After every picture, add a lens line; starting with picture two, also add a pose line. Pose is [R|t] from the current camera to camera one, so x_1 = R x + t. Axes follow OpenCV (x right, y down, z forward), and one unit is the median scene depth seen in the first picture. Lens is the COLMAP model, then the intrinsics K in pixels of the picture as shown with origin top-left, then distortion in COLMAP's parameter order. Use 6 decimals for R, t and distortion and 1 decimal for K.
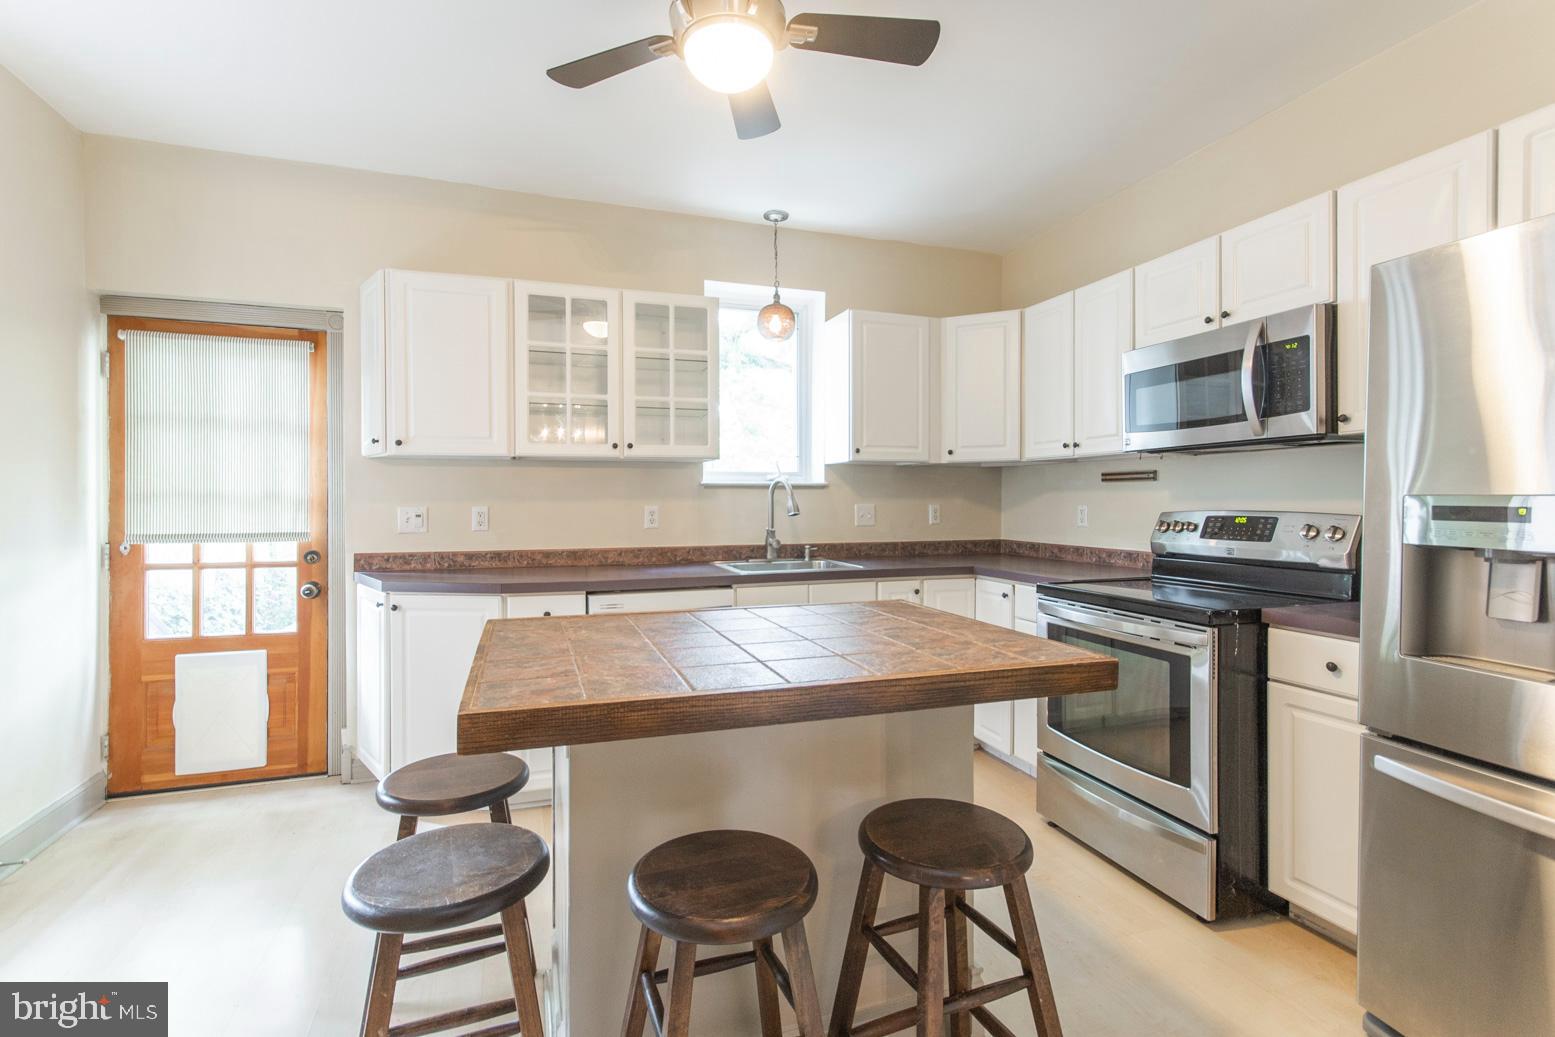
lens RADIAL K [[693.4, 0, 777.5], [0, 693.4, 518.5], [0, 0, 1]] dist [-0.001005, 0.000207]
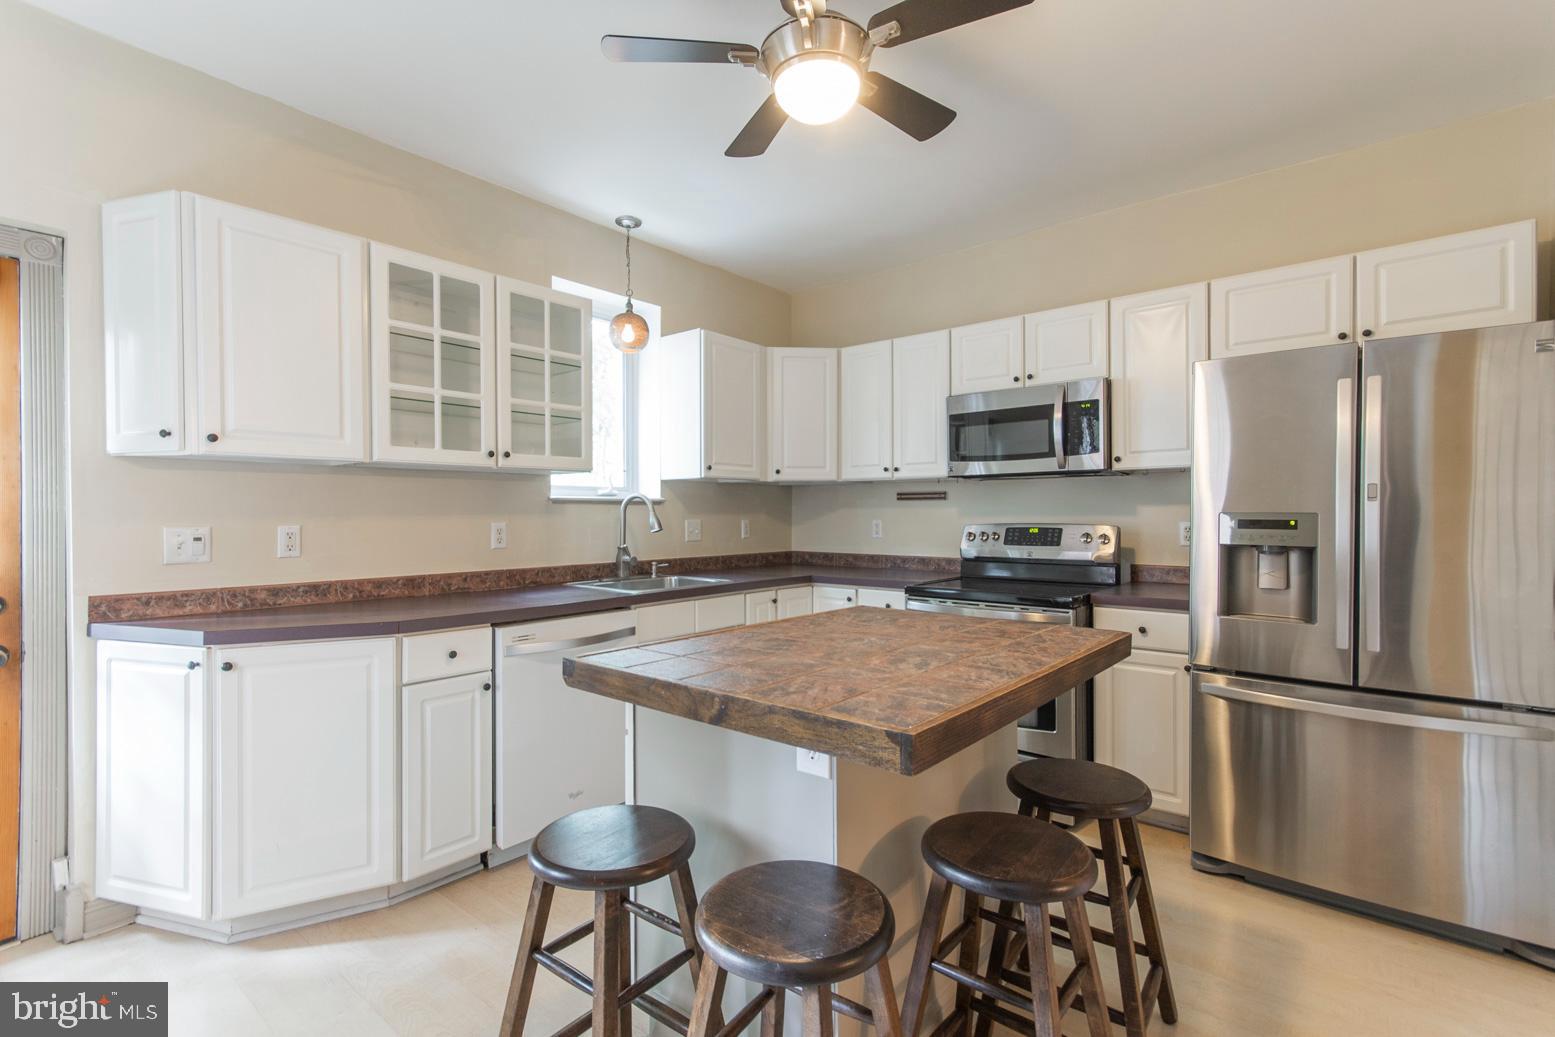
lens RADIAL K [[693.3, 0, 775.9], [0, 693.3, 526.9], [0, 0, 1]] dist [0.001846, 0.000392]
pose [[0.865028, -0.010001, 0.501624, -0.343560], [0.014563, 0.999881, -0.005179, -0.003915], [-0.501512, 0.011785, 0.865070, 0.070067]]
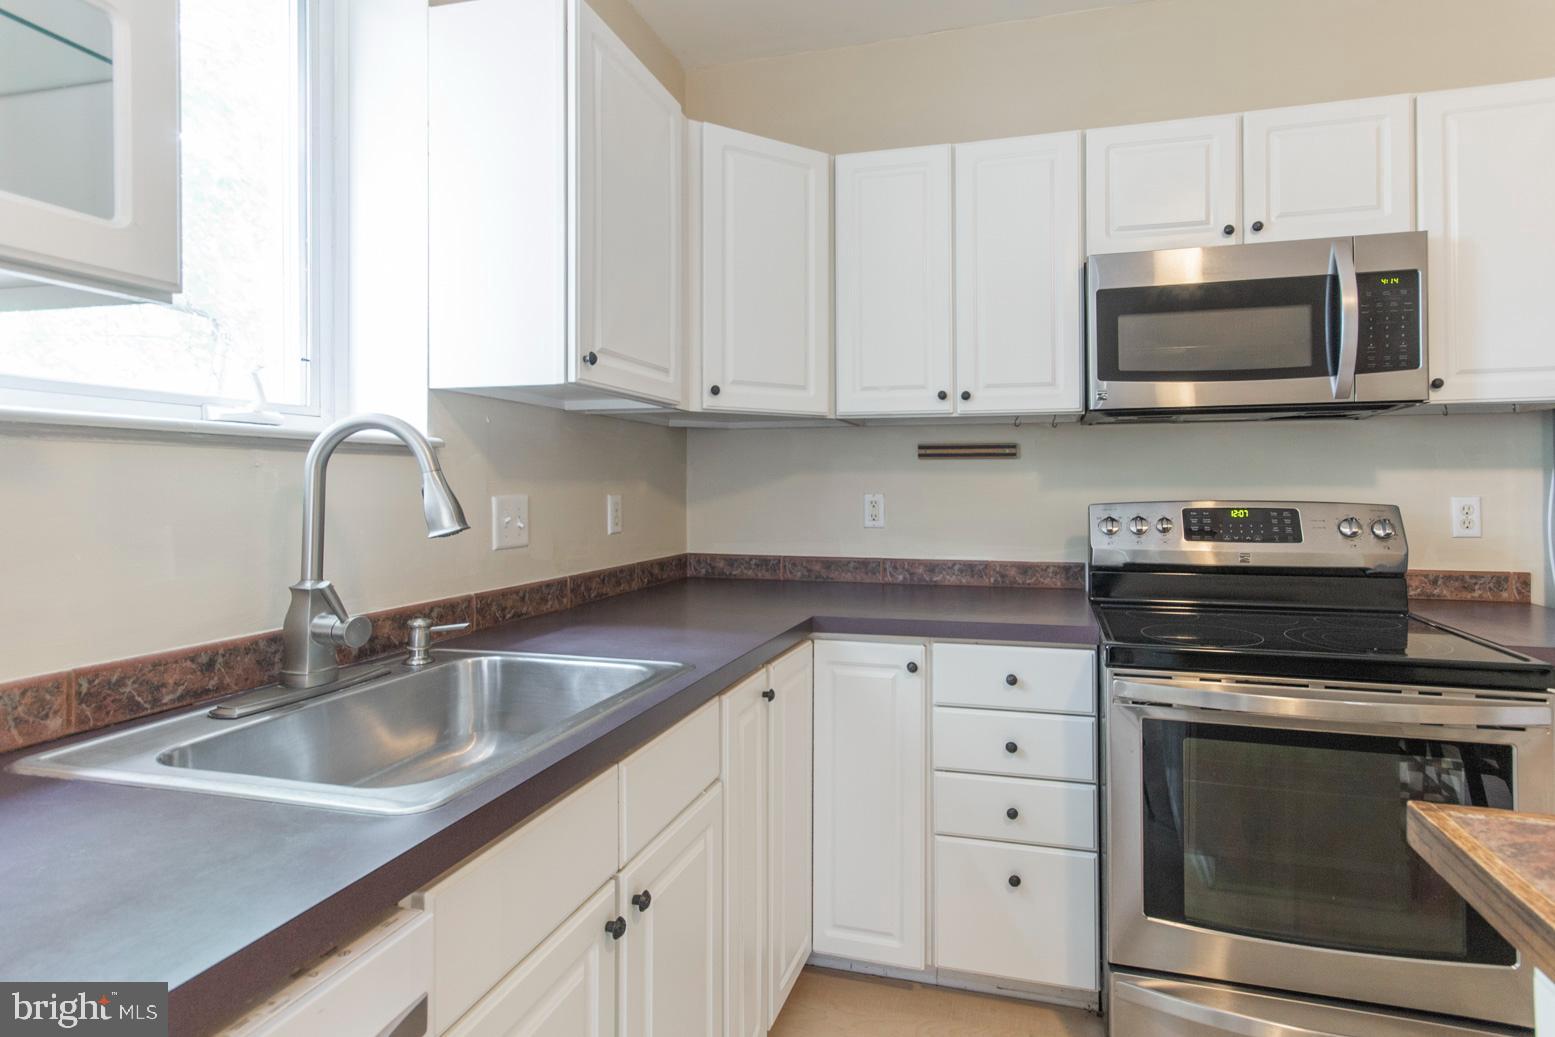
lens RADIAL K [[753.8, 0, 876.4], [0, 753.8, 488.5], [0, 0, 1]] dist [0.000137, 0.000189]
pose [[0.541731, -0.002094, 0.840549, -0.165820], [0.021223, 0.999712, -0.011188, -0.018541], [-0.840284, 0.023900, 0.541619, 0.698926]]
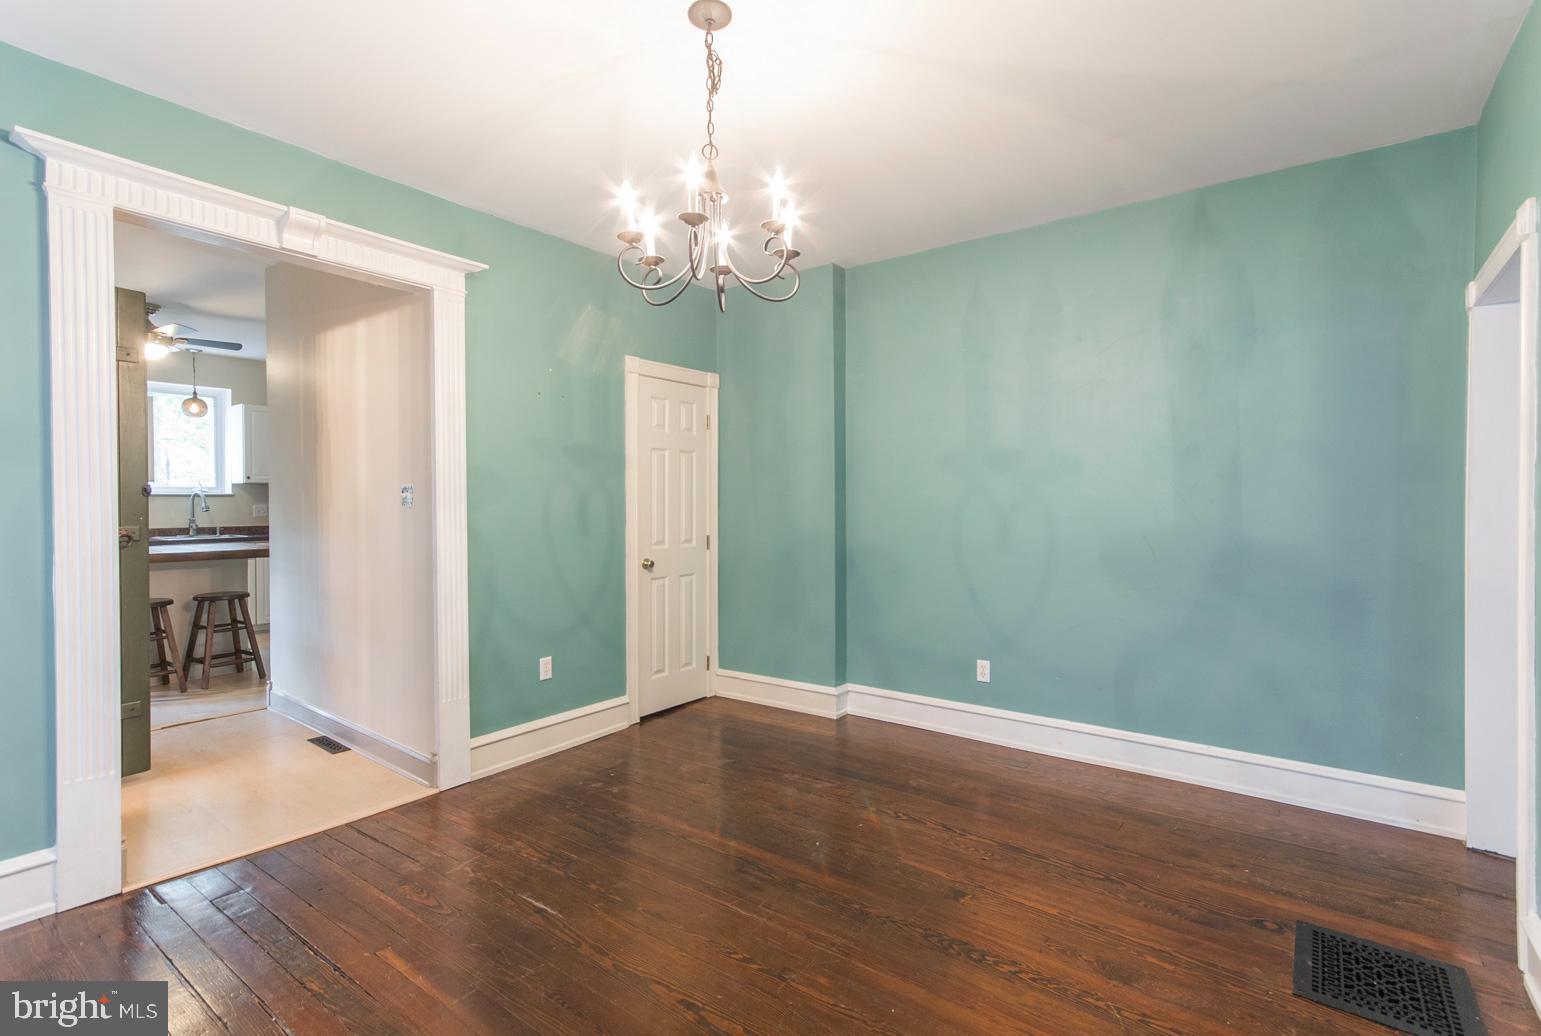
lens RADIAL K [[737.0, 0, 770.5], [0, 737.0, 518.0], [0, 0, 1]] dist [-0.001527, -0.000048]
pose [[0.837777, -0.004434, 0.545995, 0.233994], [0.010075, 0.999922, -0.007339, 0.048297], [-0.545920, 0.011649, 0.837756, -1.646167]]
